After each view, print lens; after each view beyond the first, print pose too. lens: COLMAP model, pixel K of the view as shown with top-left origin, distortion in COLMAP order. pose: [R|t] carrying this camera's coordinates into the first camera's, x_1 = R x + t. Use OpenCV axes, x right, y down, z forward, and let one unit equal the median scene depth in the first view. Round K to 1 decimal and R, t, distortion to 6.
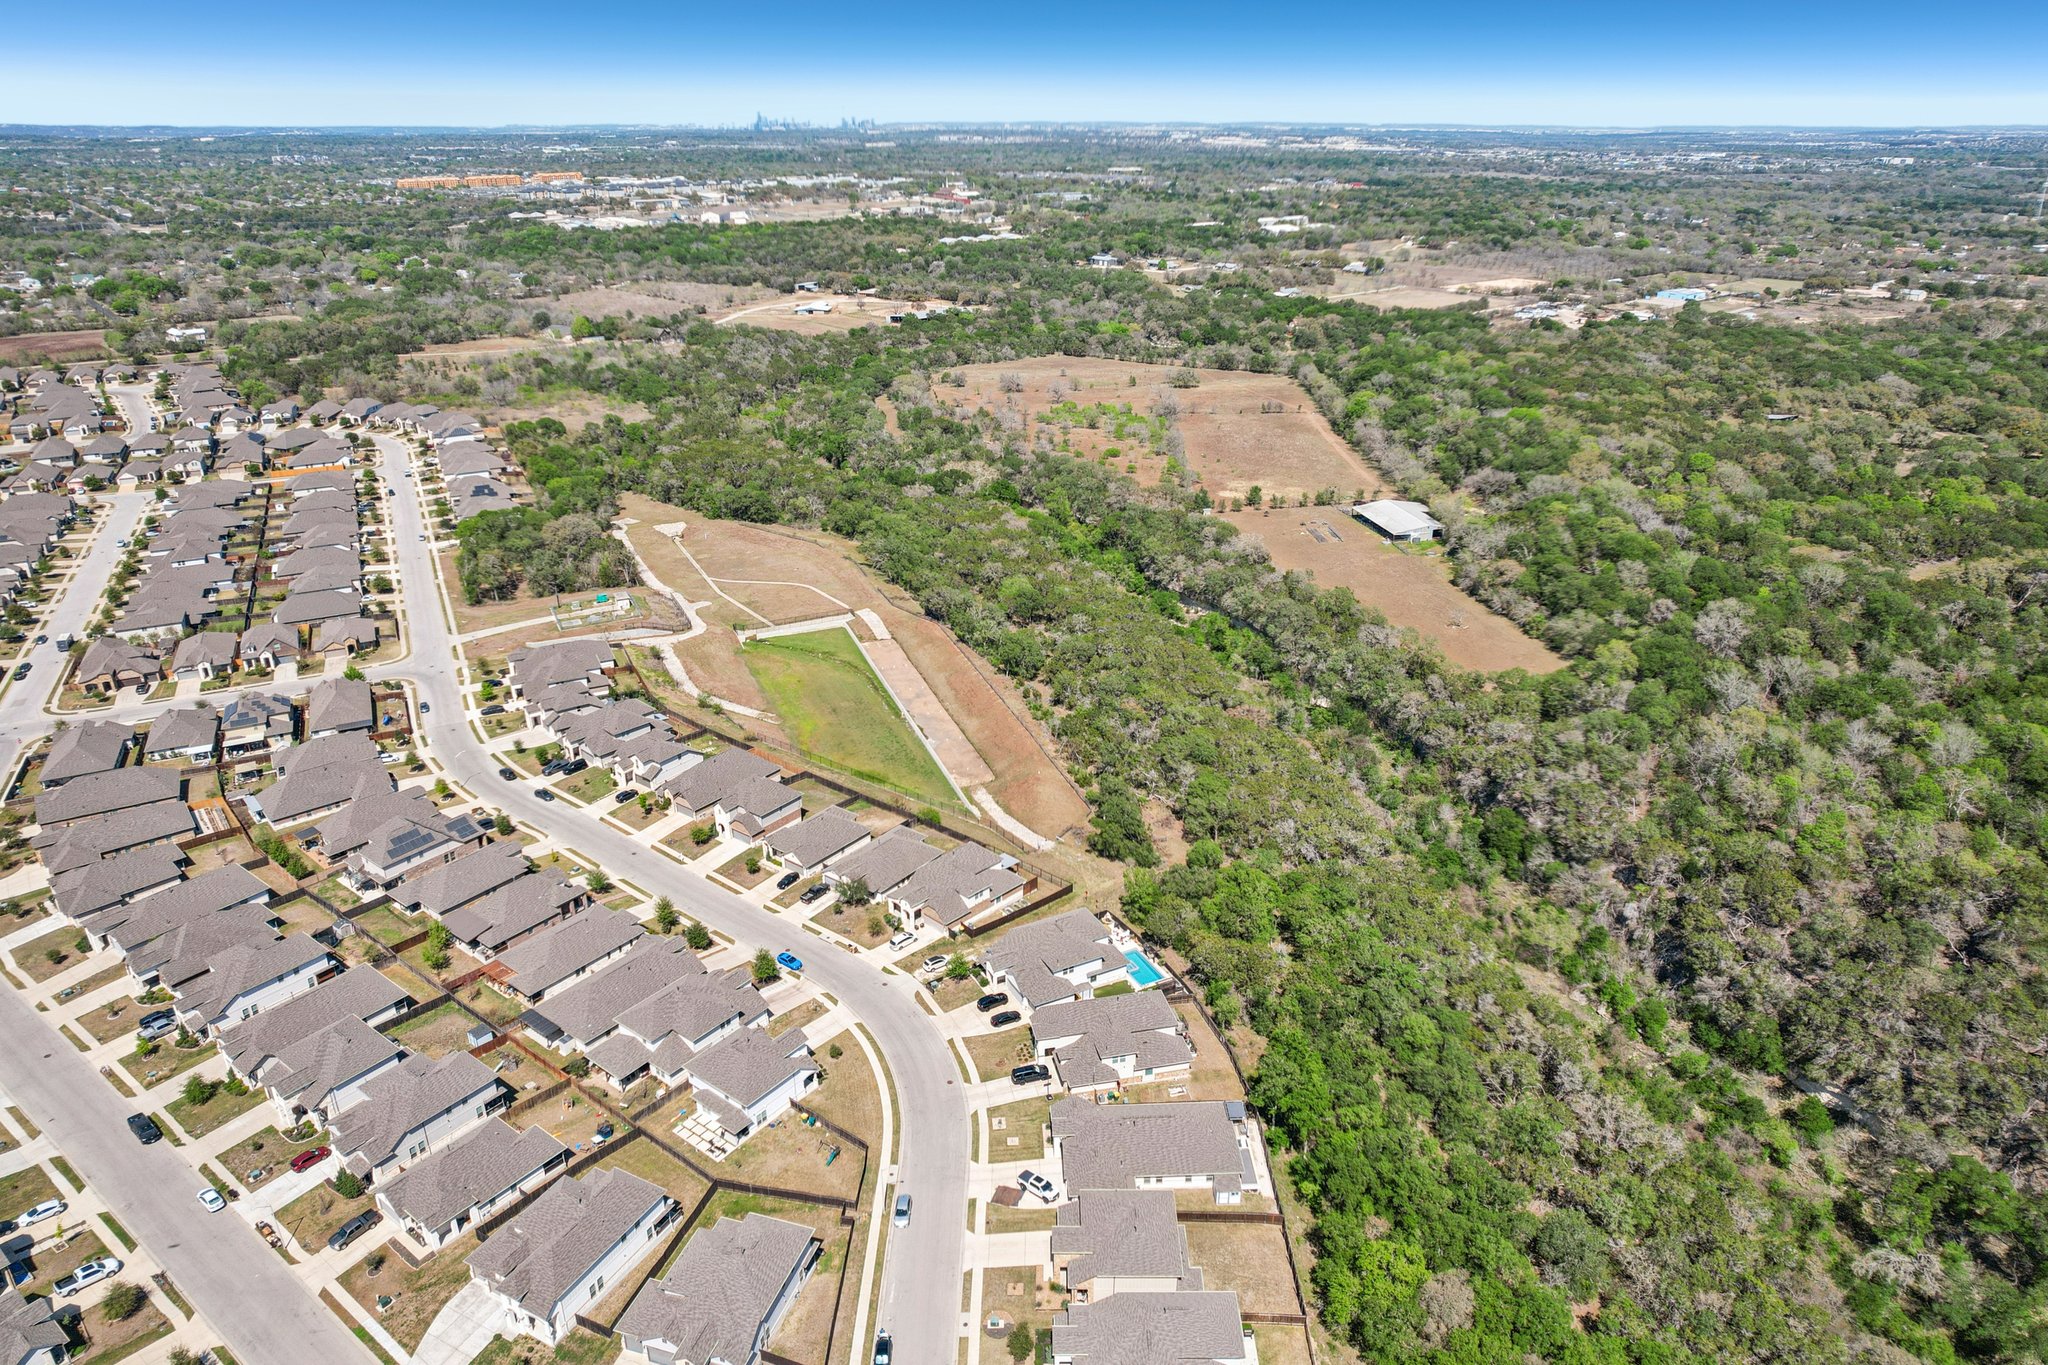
lens RADIAL K [[1334.8, 0, 1024.0], [0, 1334.8, 682.5], [0, 0, 1]] dist [-0.068275, 0.062217]
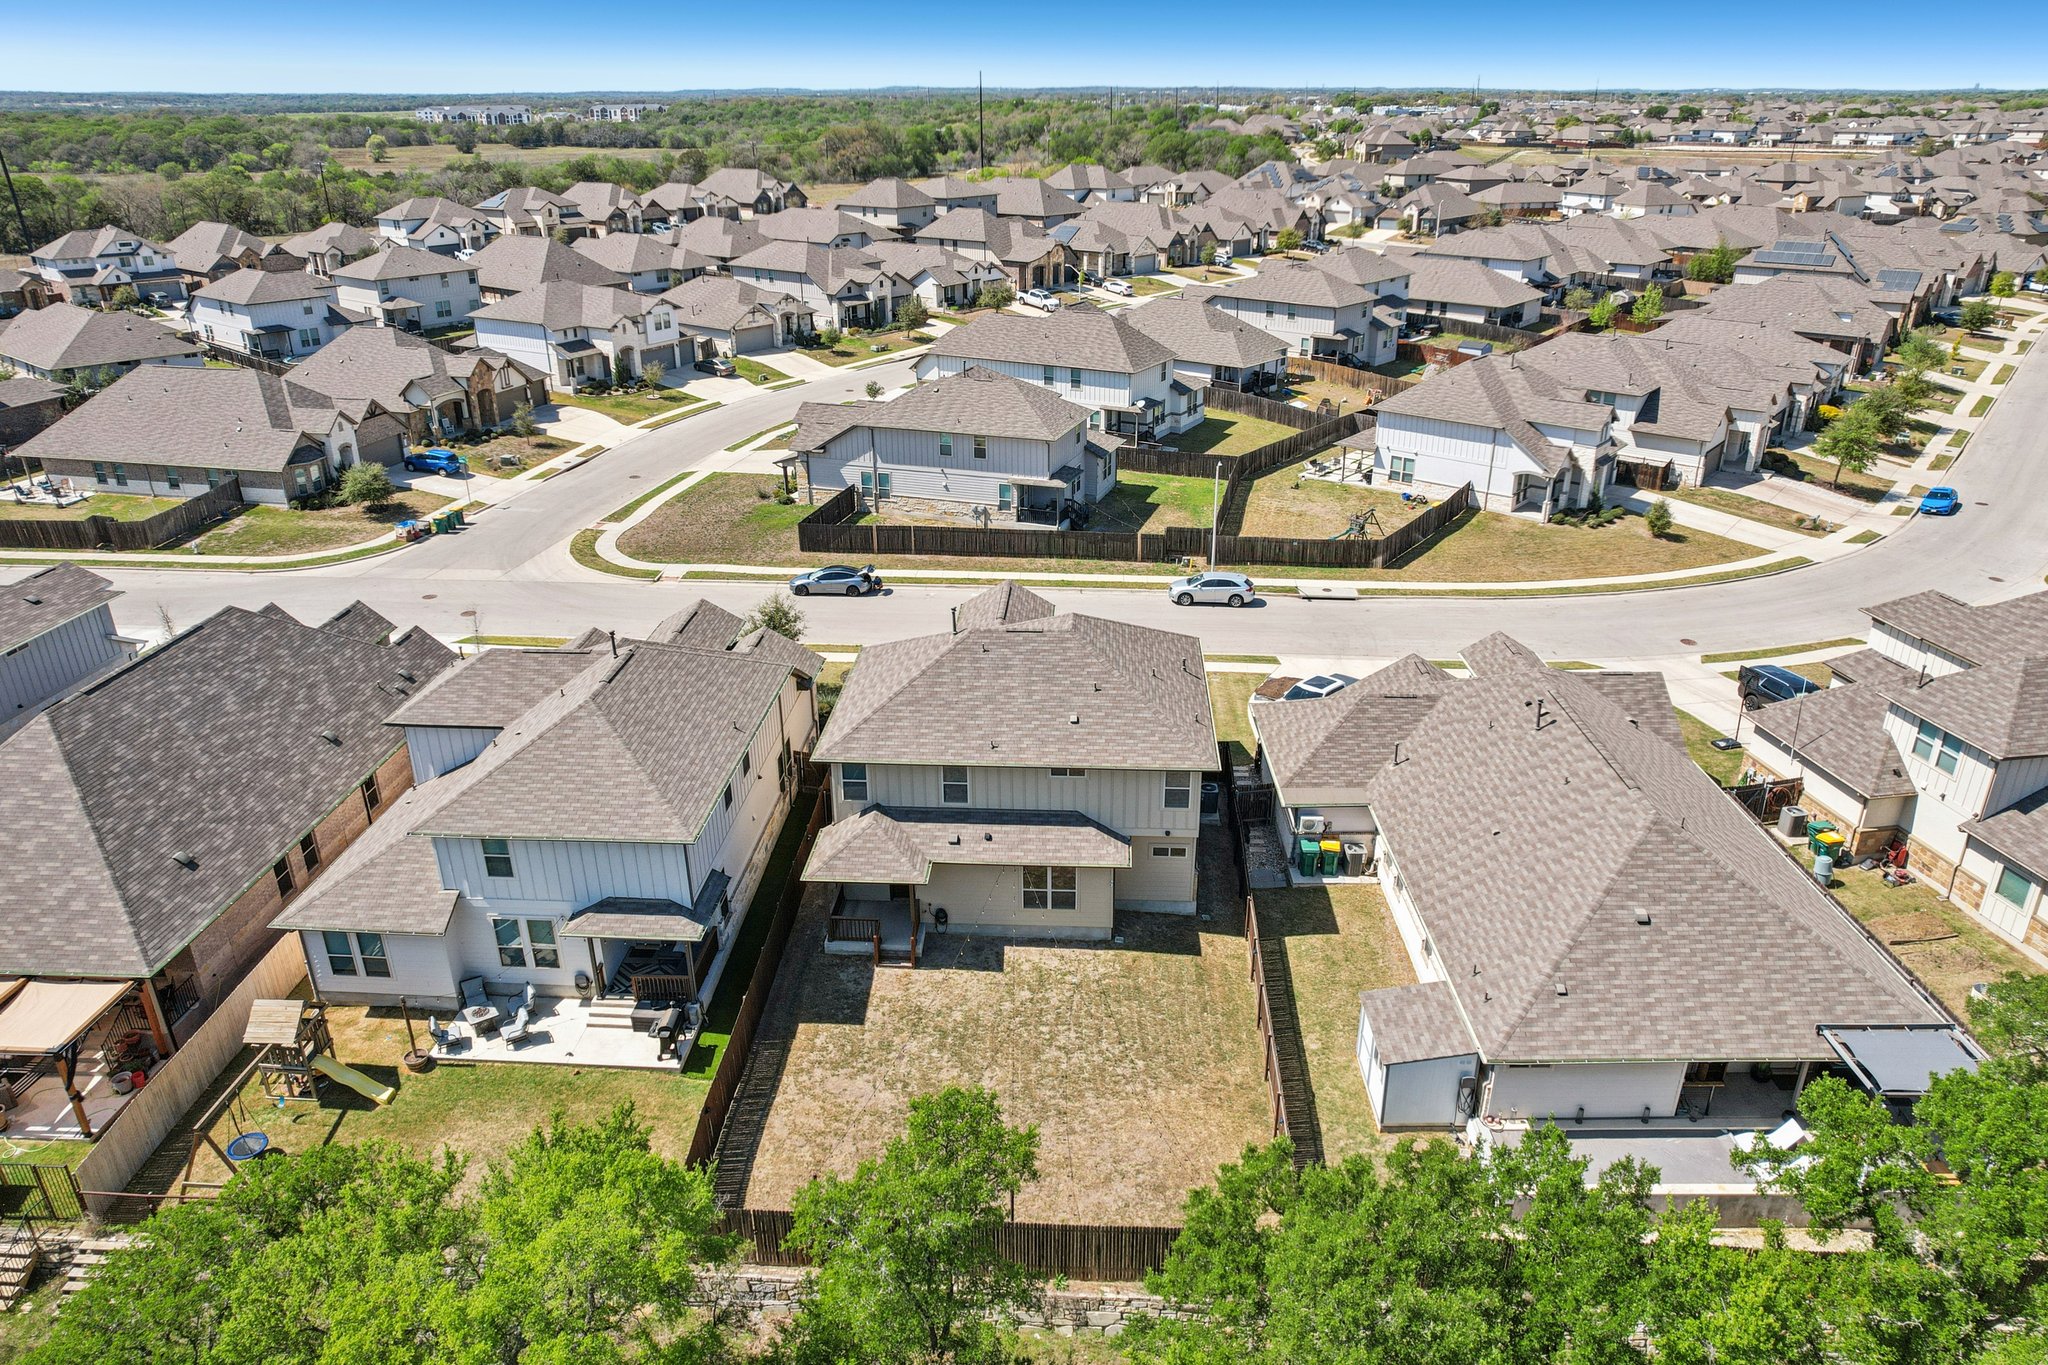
lens RADIAL K [[1317.4, 0, 1029.8], [0, 1317.4, 741.0], [0, 0, 1]] dist [-0.063552, 0.041735]
pose [[-0.040668, 0.449069, -0.892571, 0.198584], [-0.393442, 0.813942, 0.427436, 0.162923], [0.918449, 0.368558, 0.143582, 0.533542]]
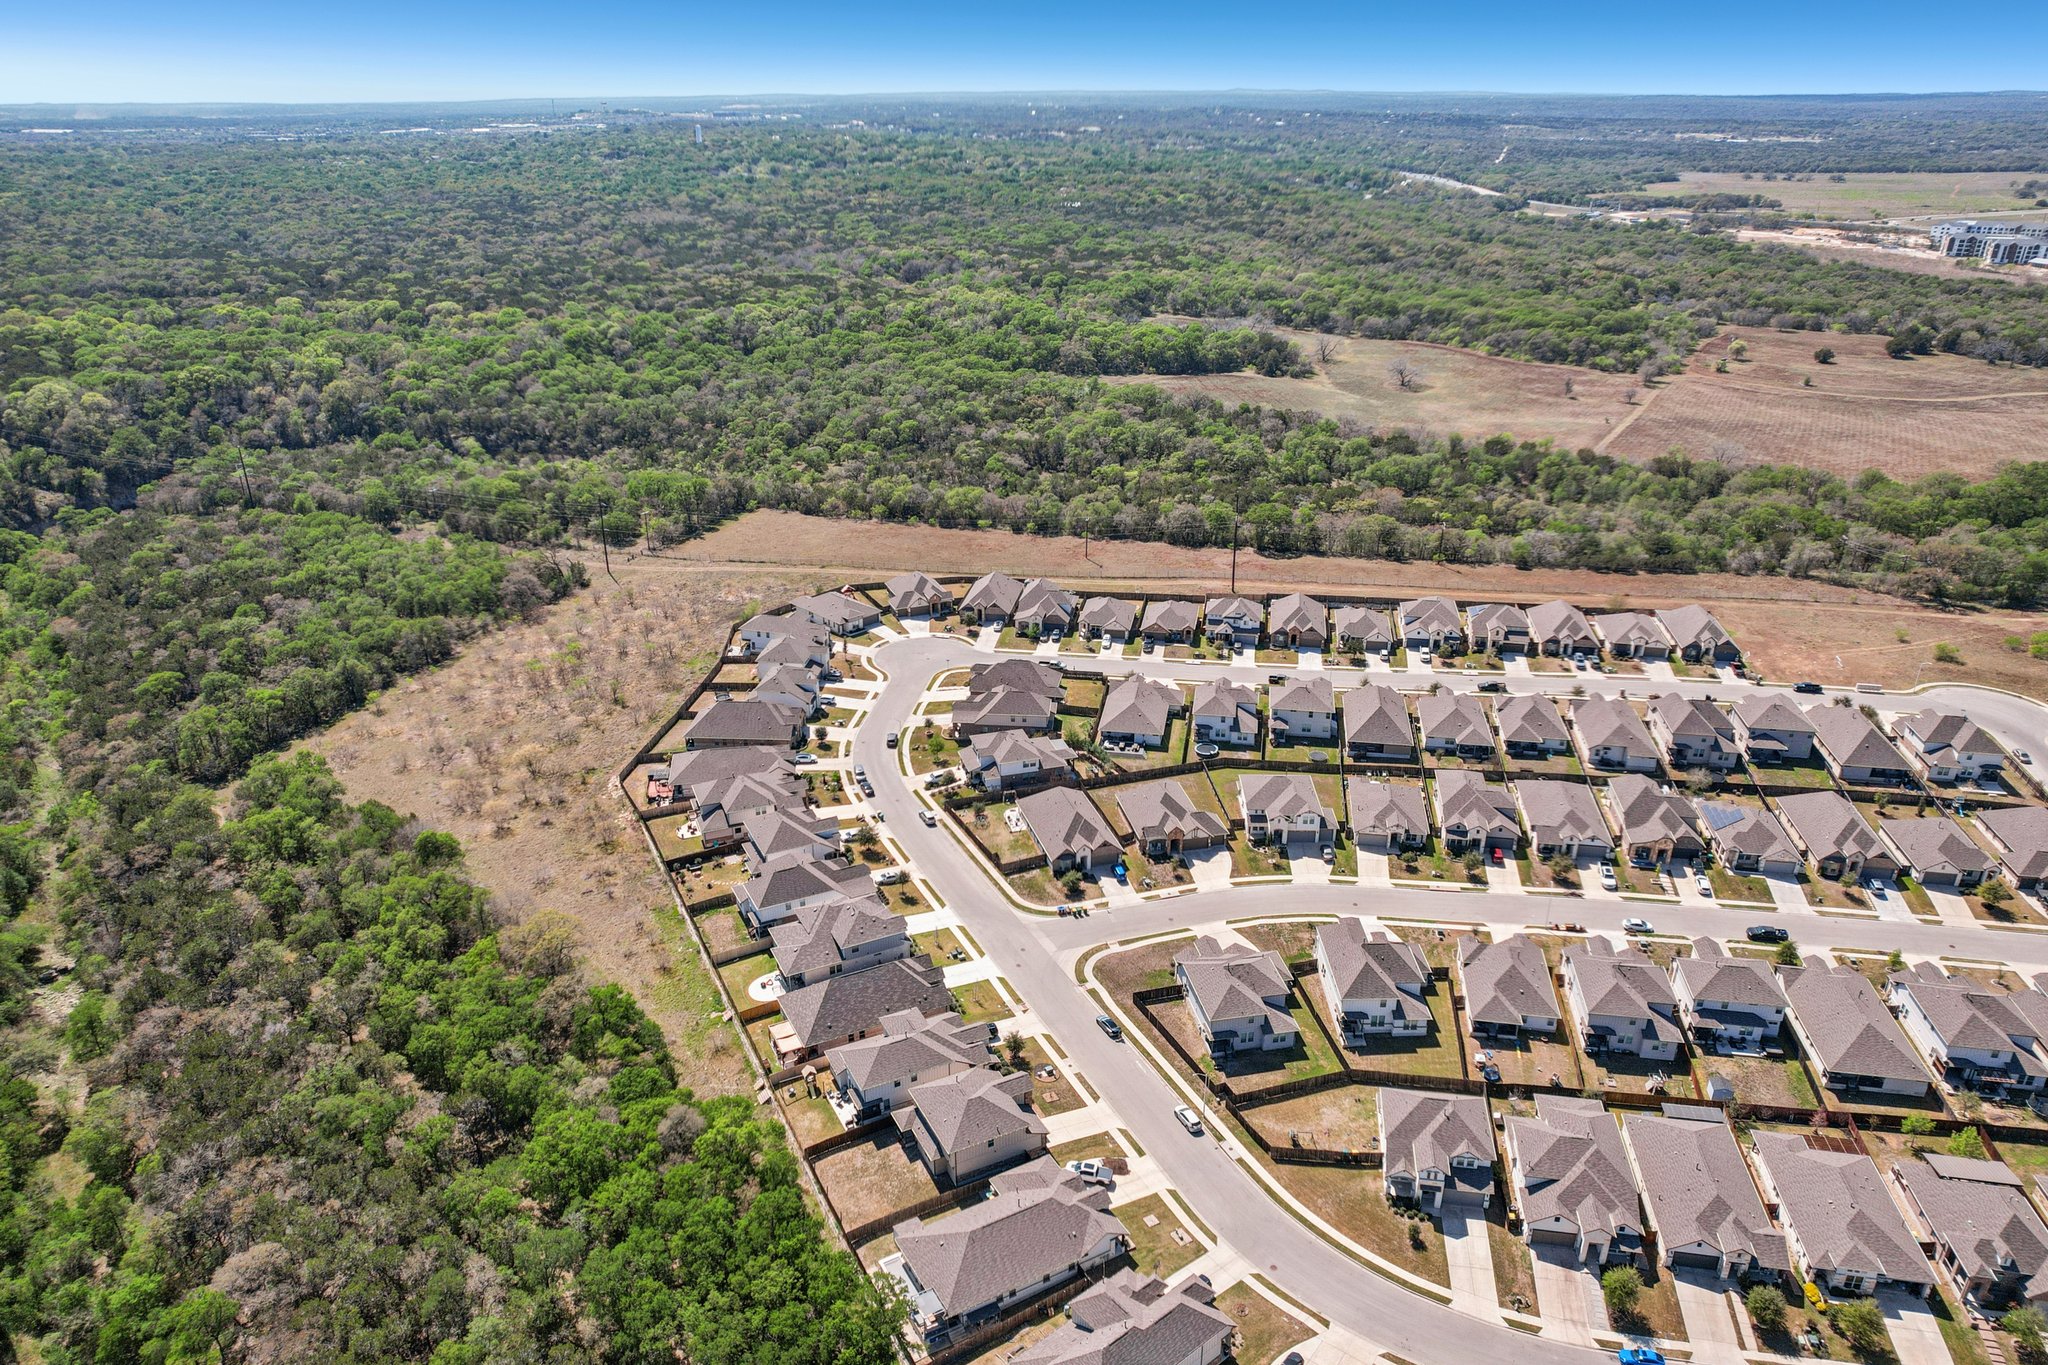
lens RADIAL K [[1352.6, 0, 1033.6], [0, 1352.6, 685.9], [0, 0, 1]] dist [-0.071966, 0.069893]
pose [[-0.885997, 0.194125, -0.421100, 0.240057], [-0.178506, 0.695363, 0.696137, -0.337605], [0.427955, 0.691944, -0.581436, 0.792497]]
